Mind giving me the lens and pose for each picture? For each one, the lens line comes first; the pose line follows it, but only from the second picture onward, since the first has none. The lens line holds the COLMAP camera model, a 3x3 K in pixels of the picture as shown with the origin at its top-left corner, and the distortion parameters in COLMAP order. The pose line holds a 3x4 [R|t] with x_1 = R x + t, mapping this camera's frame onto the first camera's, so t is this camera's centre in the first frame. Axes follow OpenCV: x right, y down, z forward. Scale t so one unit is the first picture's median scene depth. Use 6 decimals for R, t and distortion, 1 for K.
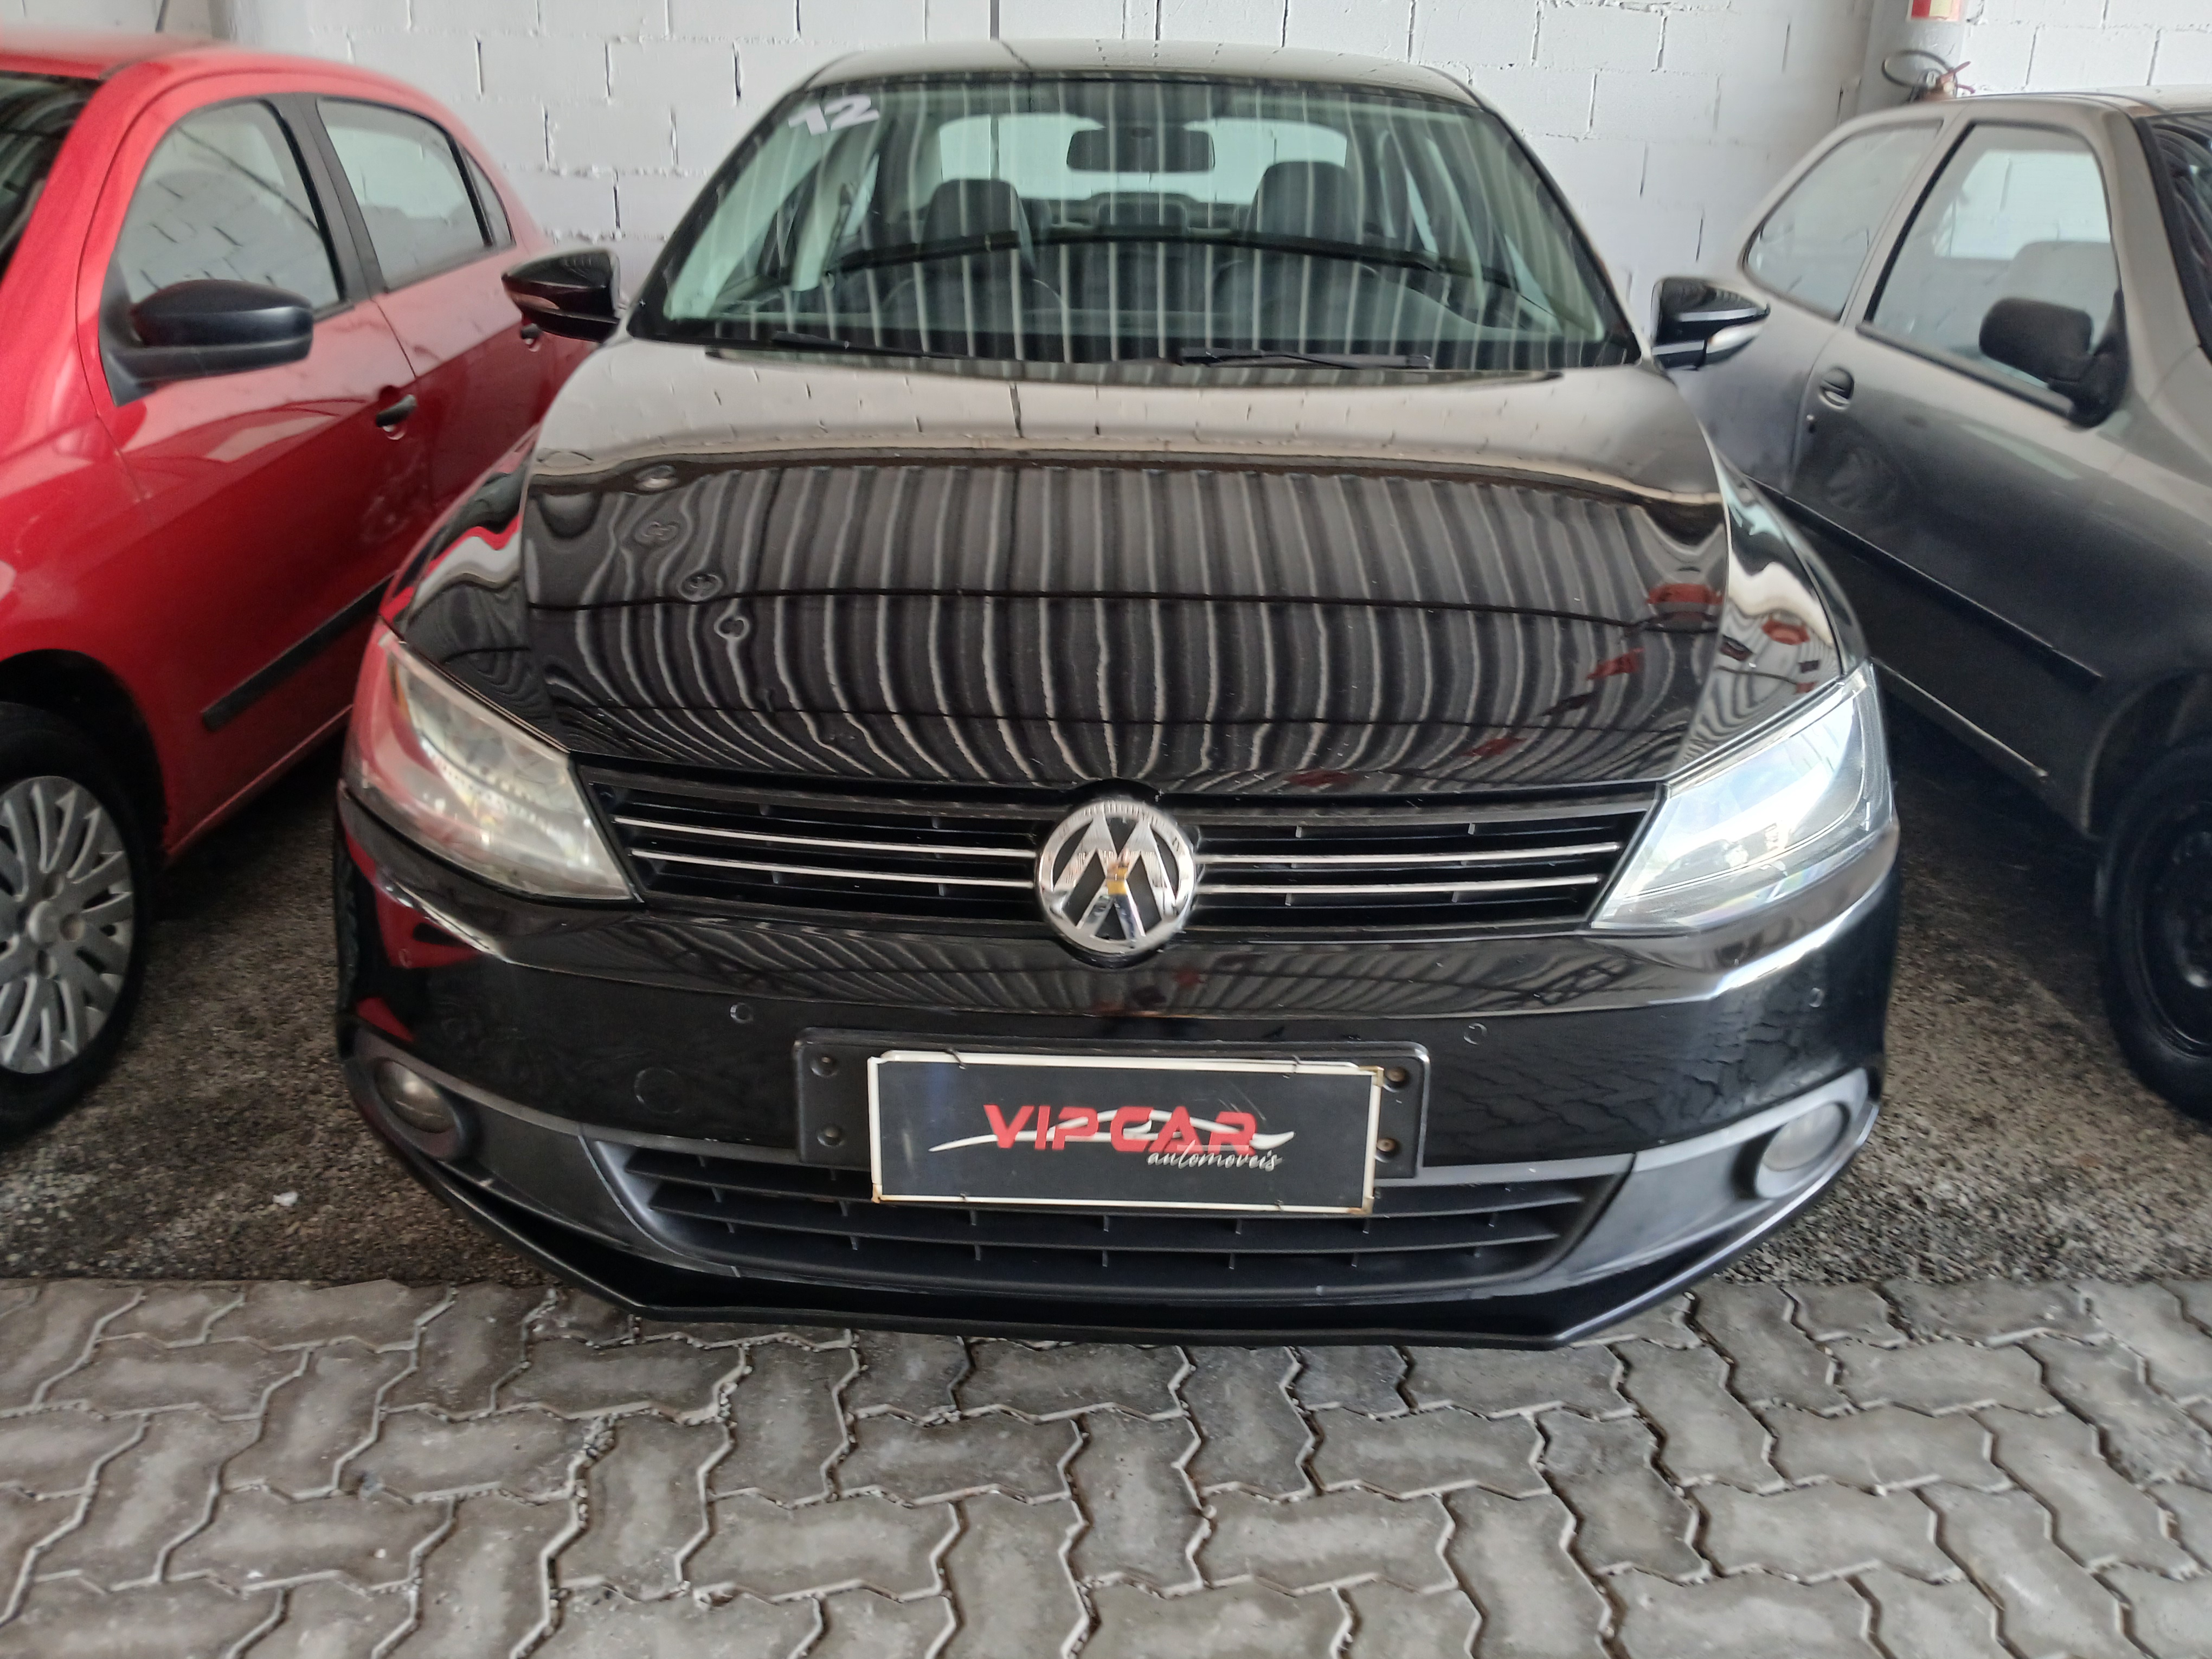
lens RADIAL K [[1768.1, 0, 1117.2], [0, 1768.1, 820.4], [0, 0, 1]] dist [-0.010270, 0.003562]
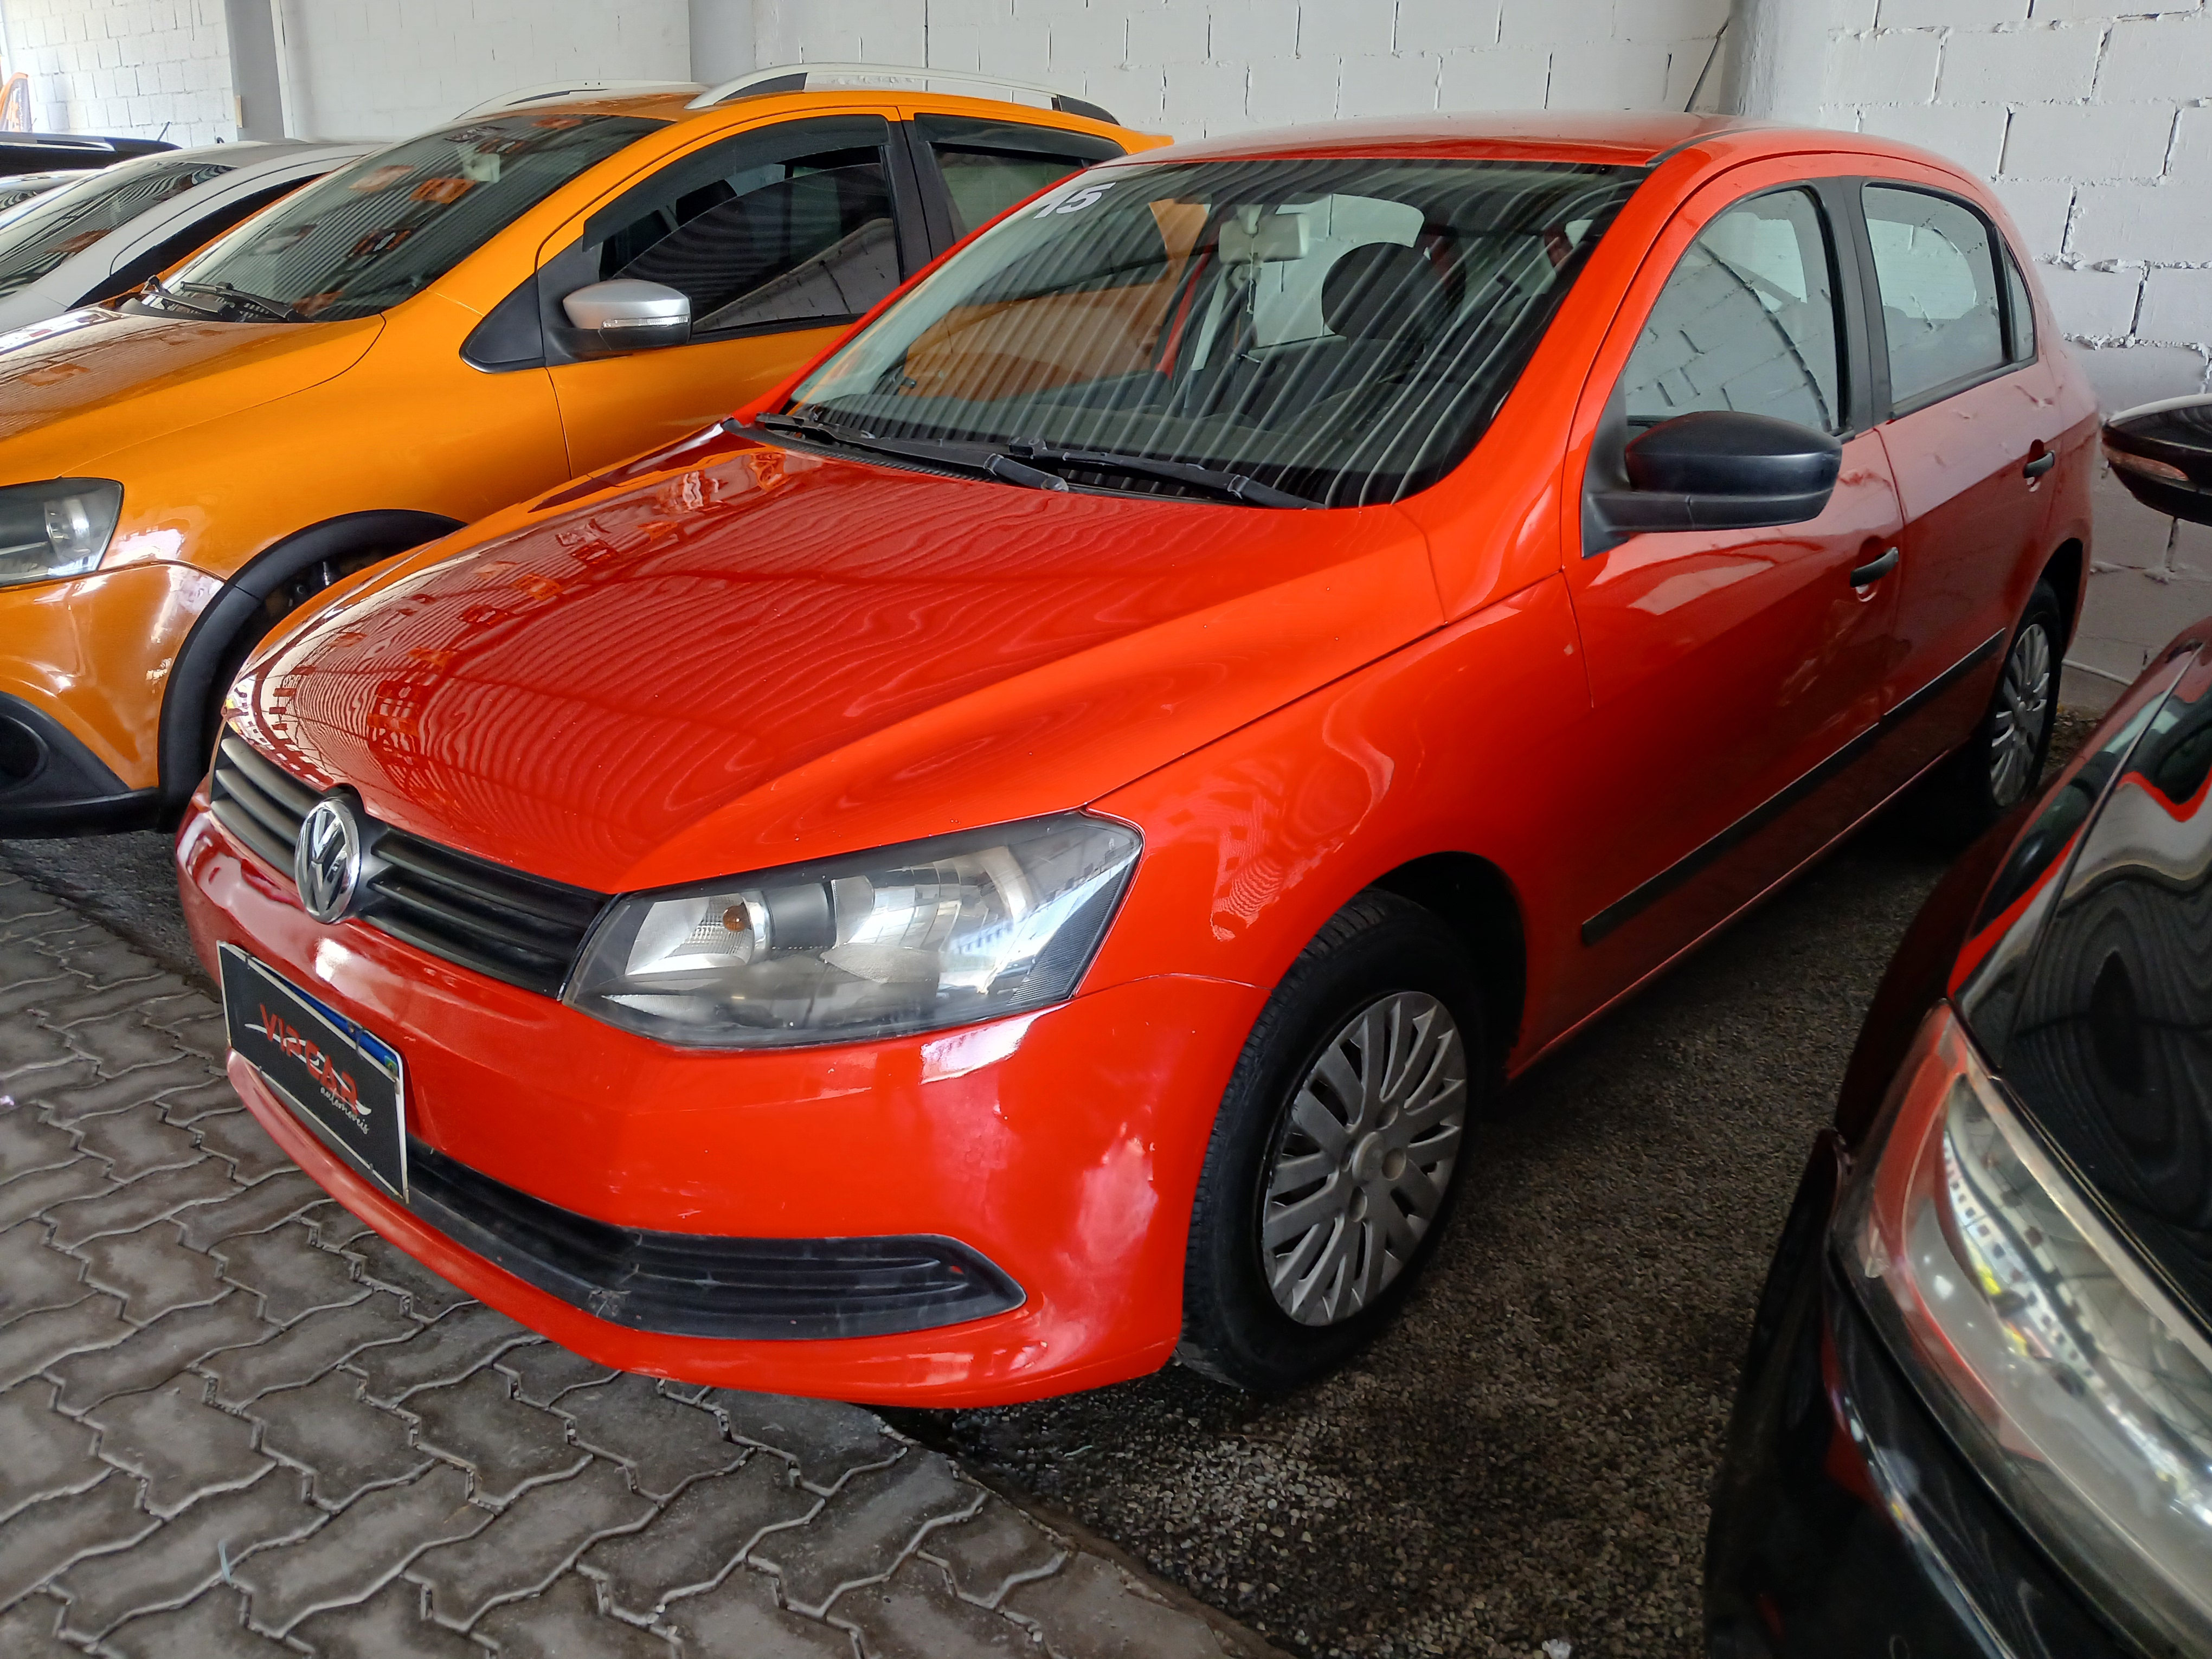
lens RADIAL K [[1768.1, 0, 1117.2], [0, 1768.1, 820.4], [0, 0, 1]] dist [-0.010270, 0.003562]
pose [[0.751715, 0.202753, -0.627547, -0.193103], [-0.228126, 0.972767, 0.041025, -0.102689], [0.618775, 0.112321, 0.777497, 0.239915]]
